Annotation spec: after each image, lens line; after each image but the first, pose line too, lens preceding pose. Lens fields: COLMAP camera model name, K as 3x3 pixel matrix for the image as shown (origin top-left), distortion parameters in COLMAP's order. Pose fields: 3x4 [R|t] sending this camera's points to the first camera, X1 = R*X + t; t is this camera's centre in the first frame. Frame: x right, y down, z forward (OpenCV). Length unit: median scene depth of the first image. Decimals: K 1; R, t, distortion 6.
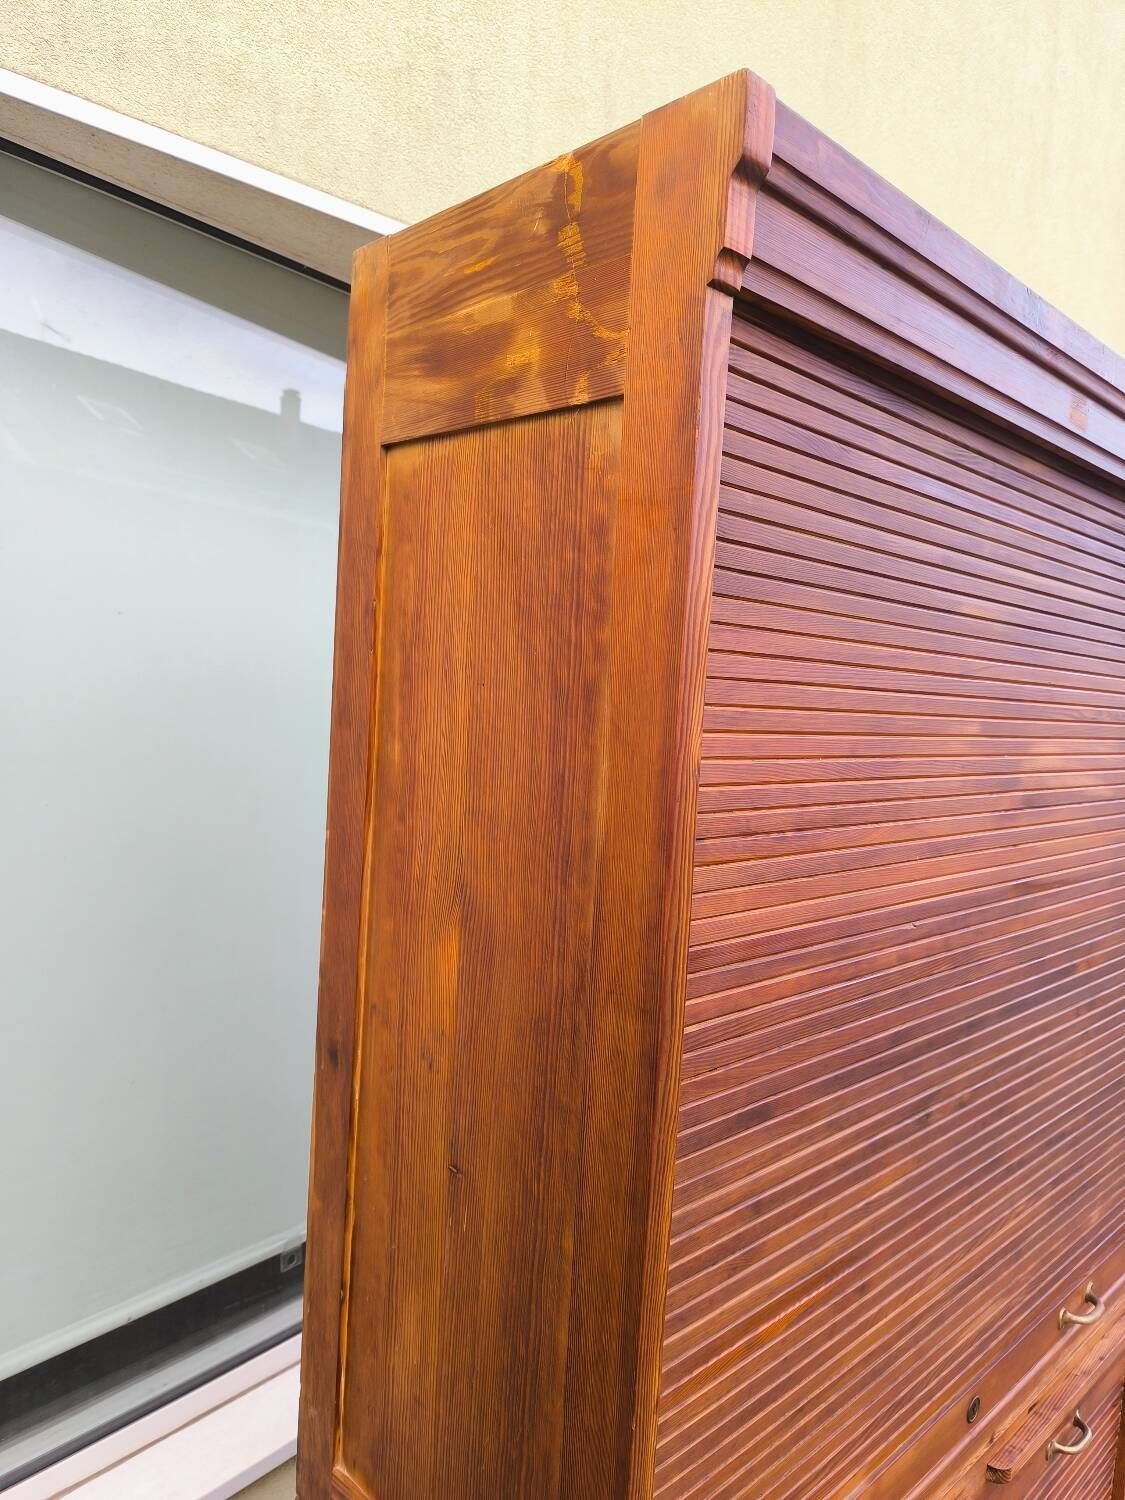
lens RADIAL K [[1029.0, 0, 594.1], [0, 1029.0, 752.1], [0, 0, 1]] dist [0.021518, -0.026839]
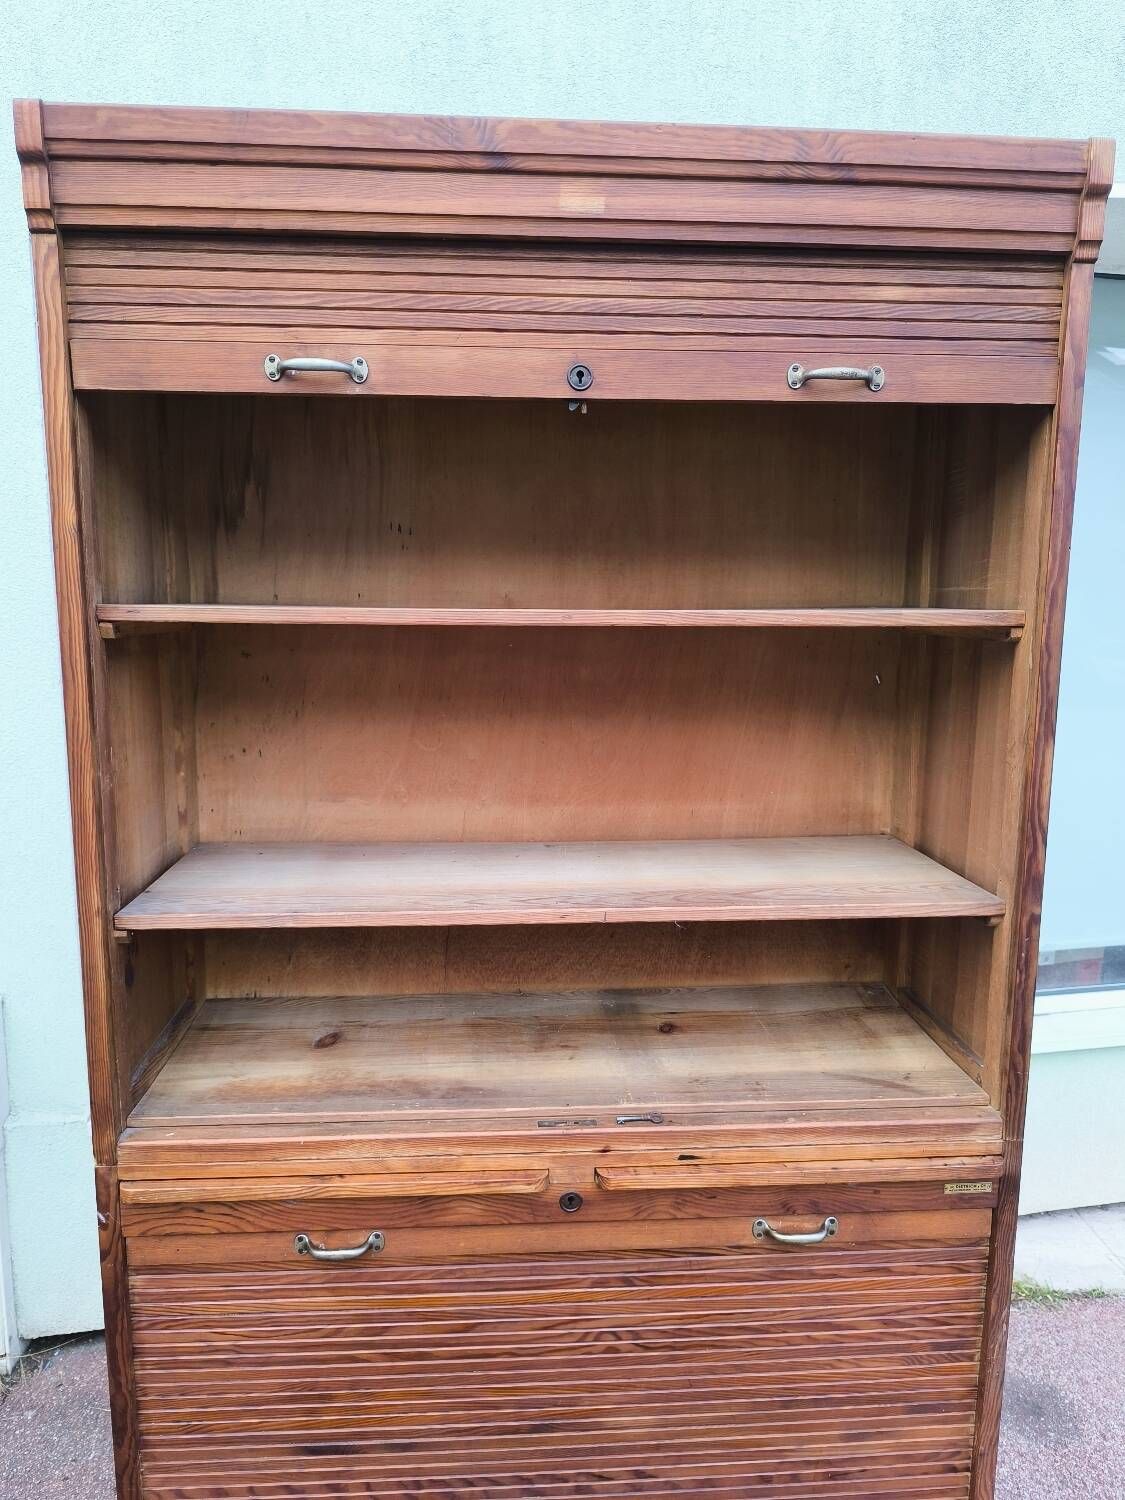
lens RADIAL K [[1029.0, 0, 549.8], [0, 1029.0, 754.9], [0, 0, 1]] dist [0.021518, -0.026839]
pose [[0.754025, 0.046460, -0.655200, 1.410023], [-0.003408, 0.997759, 0.066829, 0.210848], [0.656836, -0.048157, 0.752494, 0.180430]]
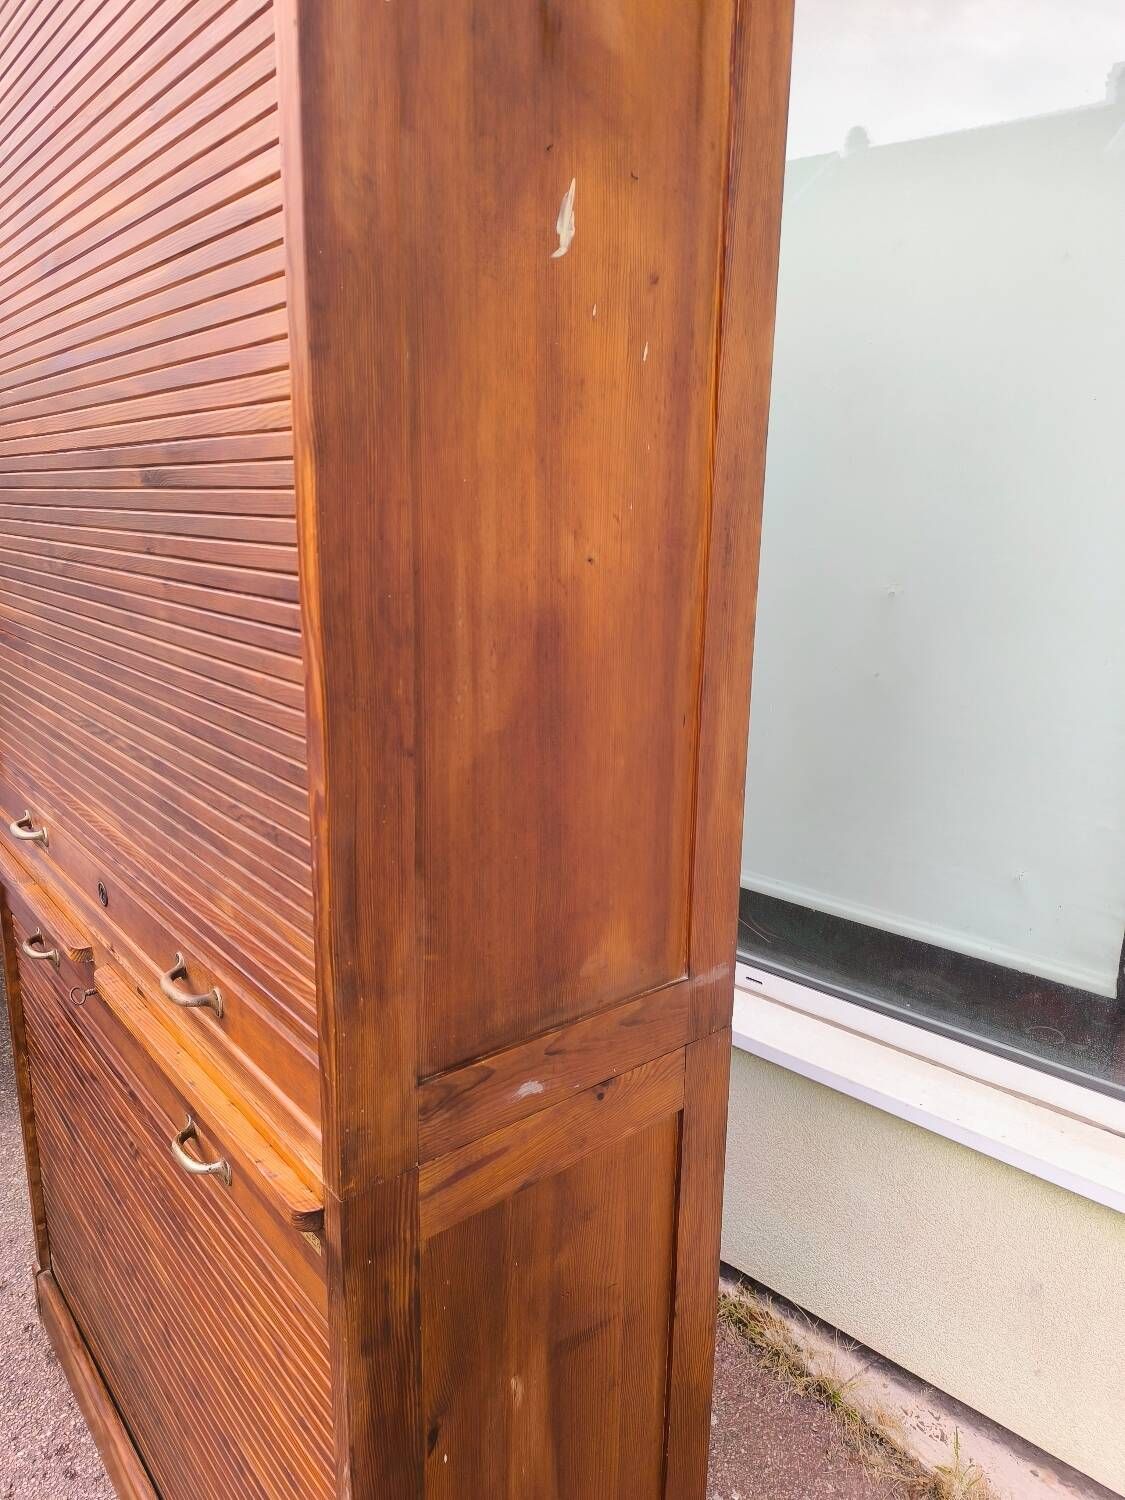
lens RADIAL K [[1029.0, 0, 558.7], [0, 1029.0, 747.5], [0, 0, 1]] dist [0.021518, -0.026839]
pose [[-0.092990, 0.169248, -0.981177, 1.721579], [-0.084284, 0.980572, 0.177132, 0.346971], [0.992093, 0.099169, -0.076919, 1.981673]]
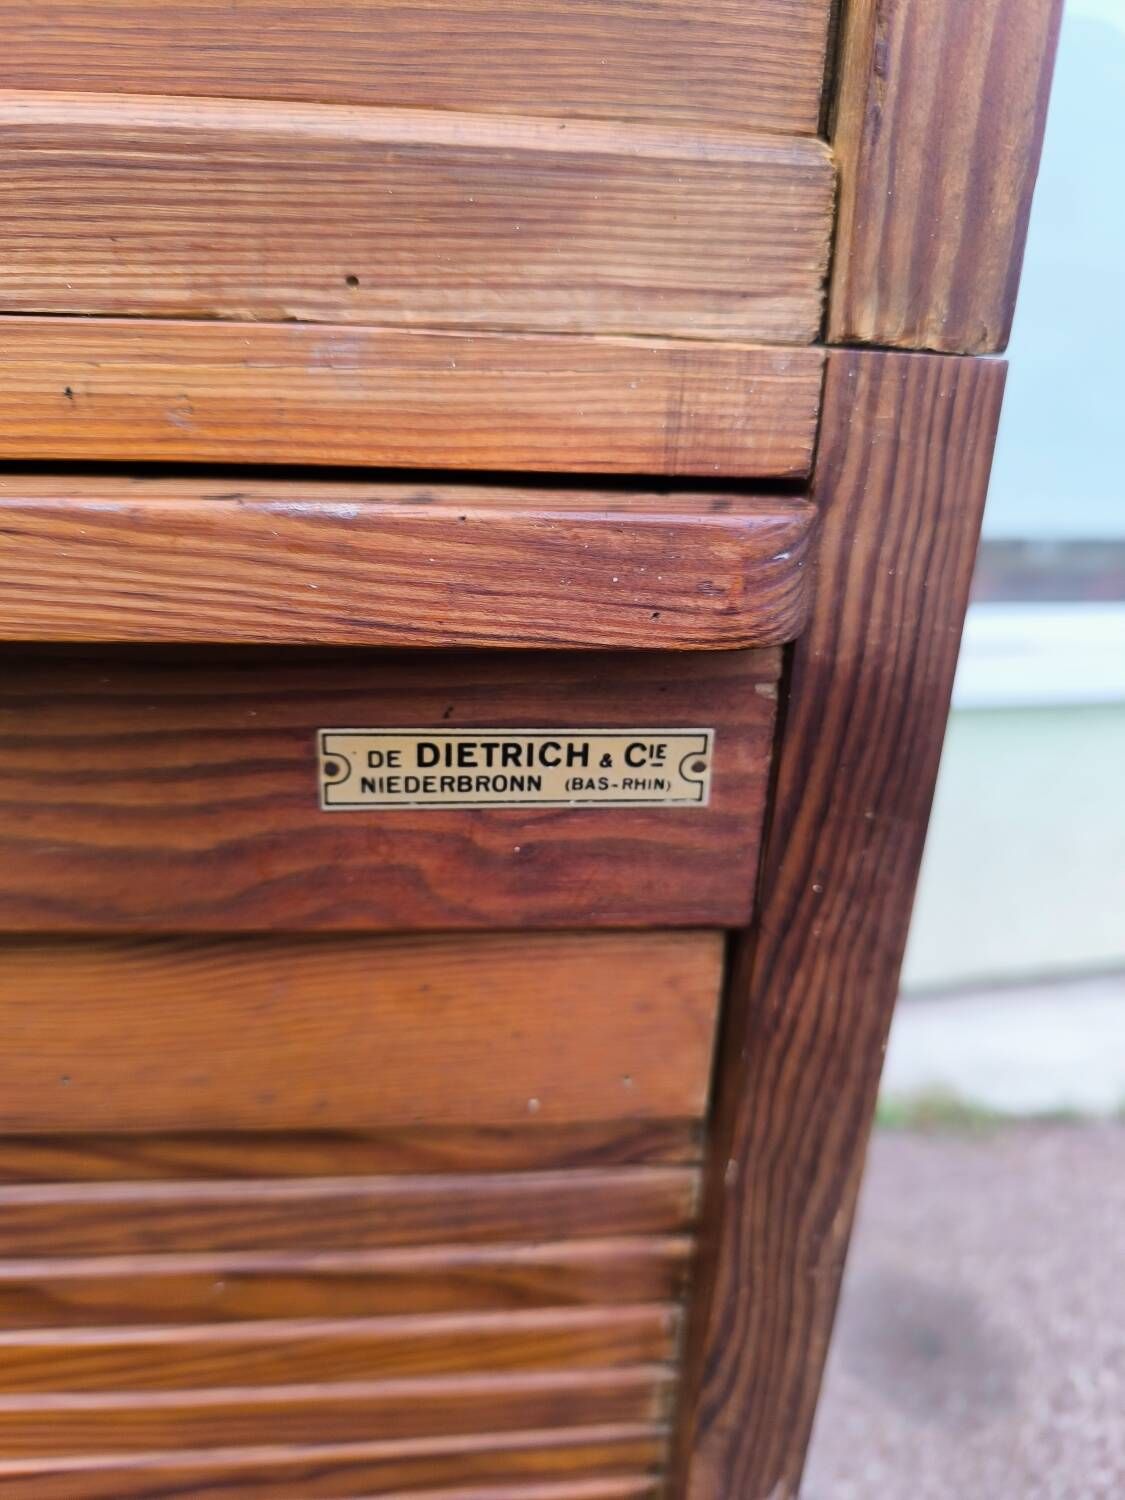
lens RADIAL K [[1071.1, 0, 556.2], [0, 1071.1, 743.6], [0, 0, 1]] dist [-0.042721, -0.006360]
pose [[0.776153, 0.192347, -0.600491, 1.020881], [-0.037458, 0.964720, 0.260600, 0.902943], [0.629432, -0.179772, 0.755975, 1.580357]]
